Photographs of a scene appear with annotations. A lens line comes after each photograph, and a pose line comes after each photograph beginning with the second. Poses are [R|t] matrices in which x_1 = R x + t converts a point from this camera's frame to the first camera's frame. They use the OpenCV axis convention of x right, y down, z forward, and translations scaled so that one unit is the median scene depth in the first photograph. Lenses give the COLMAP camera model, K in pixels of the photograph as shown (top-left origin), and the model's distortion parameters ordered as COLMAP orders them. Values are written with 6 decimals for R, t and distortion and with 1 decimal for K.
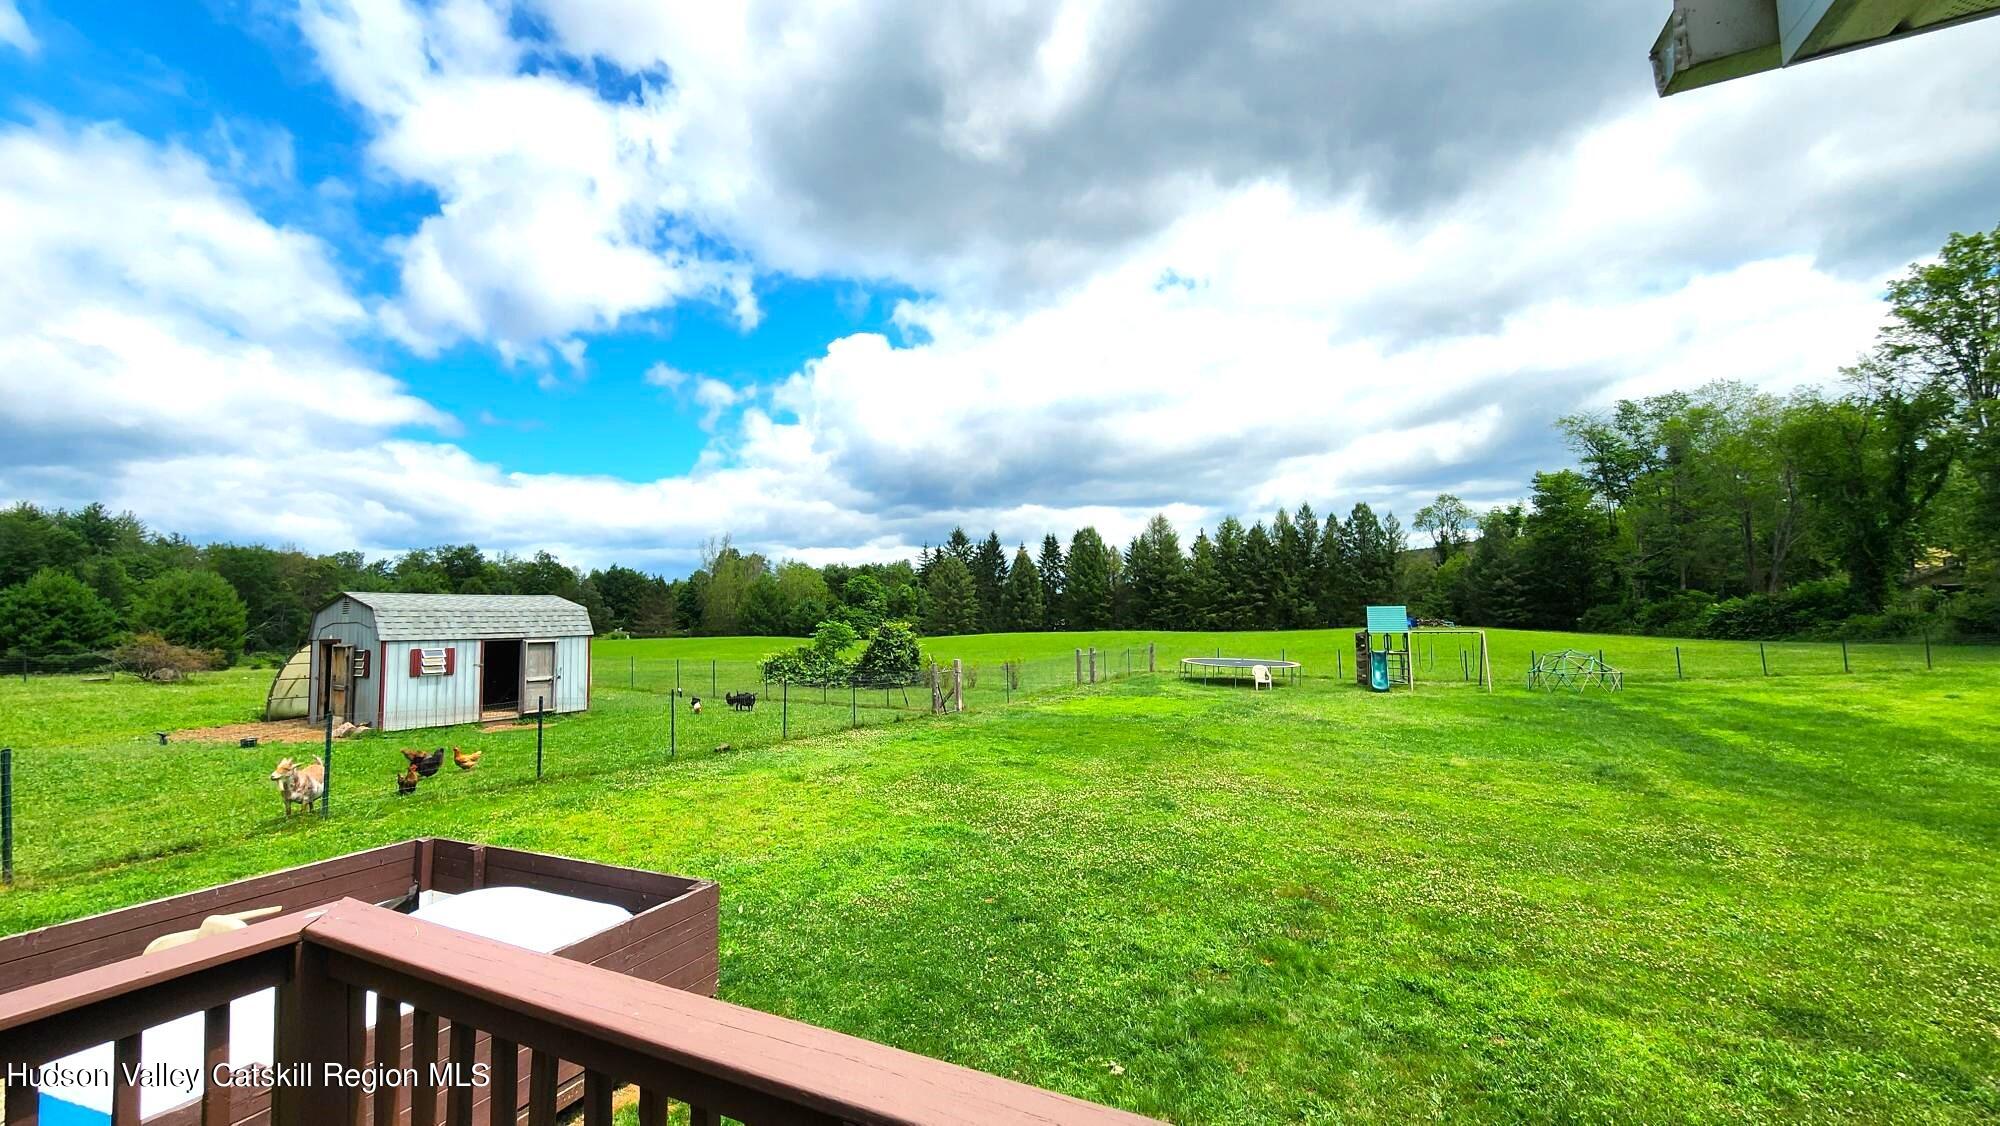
lens RADIAL K [[821.3, 0, 1000.0], [0, 821.3, 563.0], [0, 0, 1]] dist [0.000611, -0.003913]
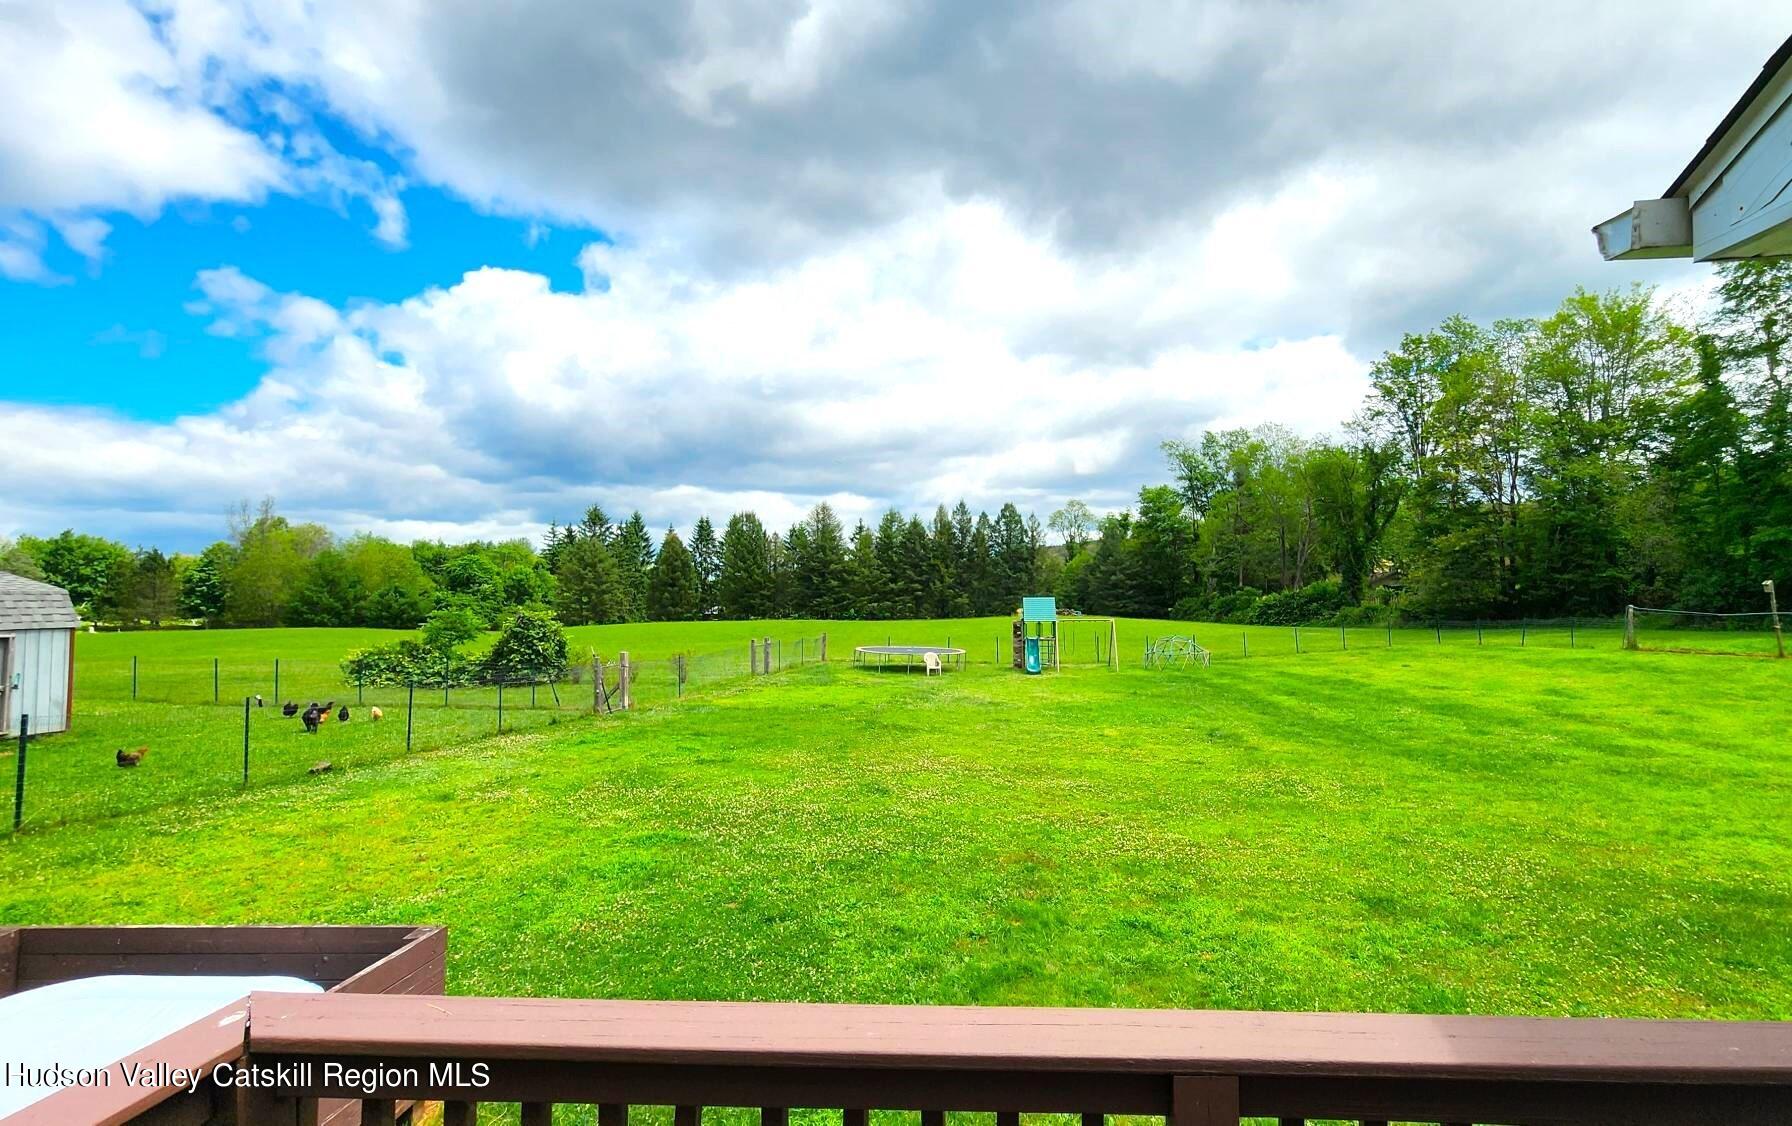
lens RADIAL K [[849.6, 0, 896.0], [0, 849.6, 563.0], [0, 0, 1]] dist [-0.005679, 0.000211]
pose [[0.911864, 0.024950, 0.409734, -0.187518], [-0.031579, 0.999457, 0.009421, 0.001210], [-0.409277, -0.021530, 0.912156, 0.029346]]
